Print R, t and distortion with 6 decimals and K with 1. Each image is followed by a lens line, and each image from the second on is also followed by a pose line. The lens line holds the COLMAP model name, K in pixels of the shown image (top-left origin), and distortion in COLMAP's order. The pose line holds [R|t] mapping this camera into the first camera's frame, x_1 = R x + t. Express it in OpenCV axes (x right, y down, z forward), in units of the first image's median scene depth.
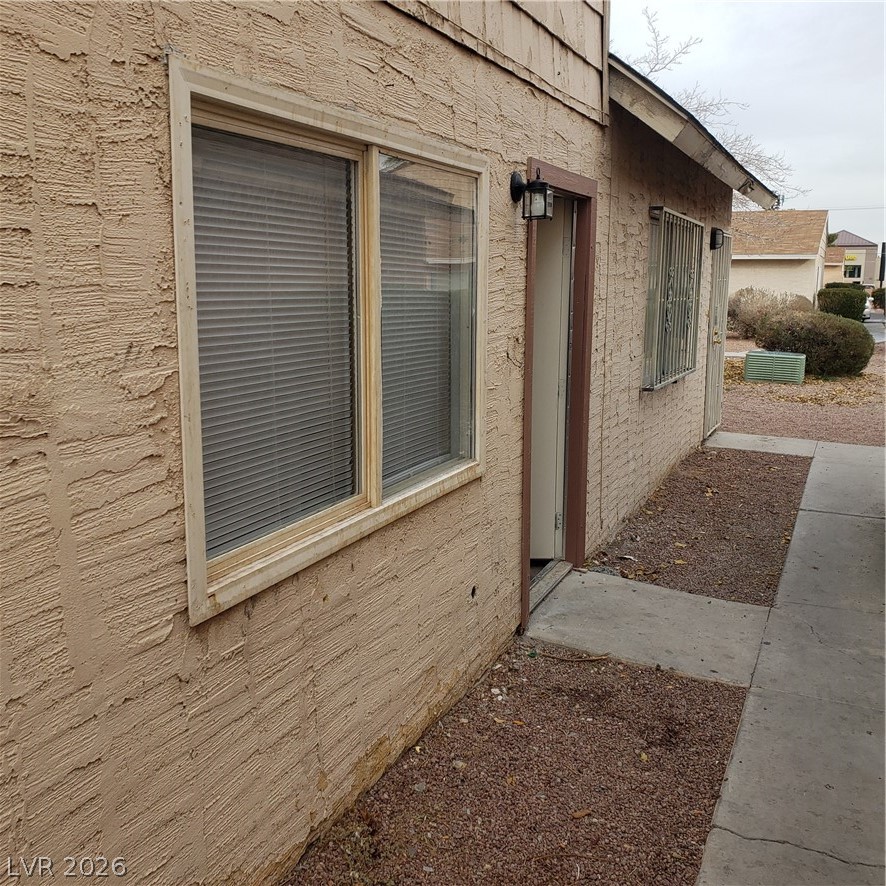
lens RADIAL K [[933.4, 0, 443.0], [0, 933.4, 443.0], [0, 0, 1]] dist [0.012995, 0.040215]
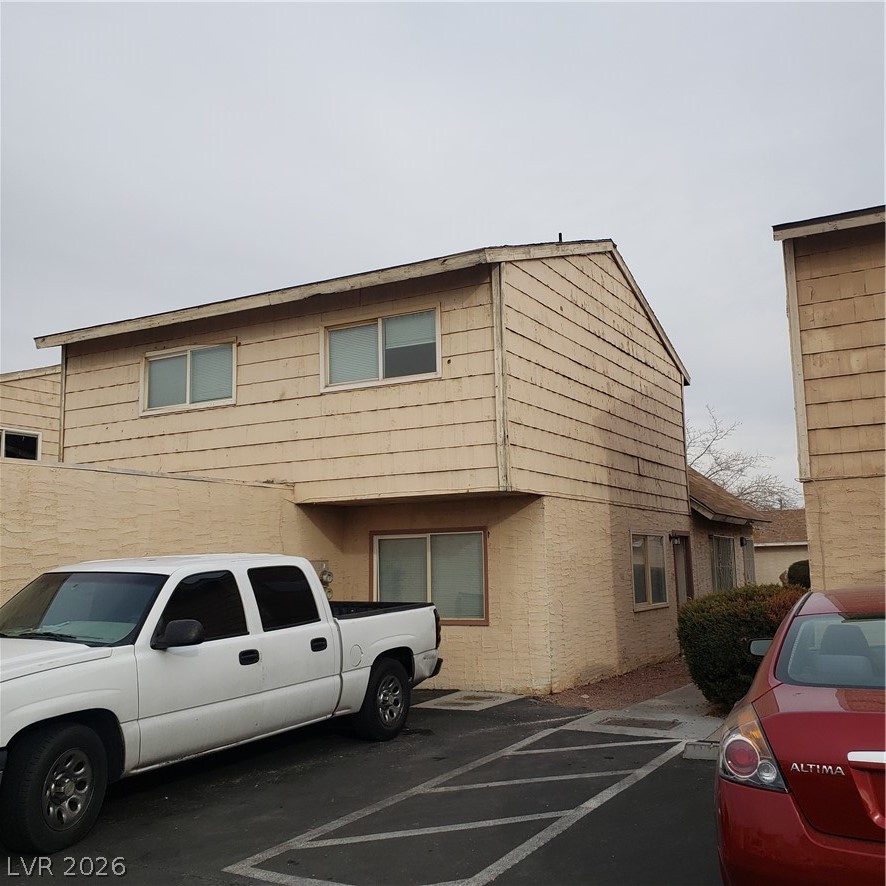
lens RADIAL K [[930.0, 0, 480.2], [0, 930.0, 441.6], [0, 0, 1]] dist [0.196520, -0.532446]
pose [[0.997594, -0.040147, -0.056518, -0.401379], [0.021003, 0.951958, -0.305507, 0.454482], [0.066068, 0.303585, 0.950511, -2.472564]]
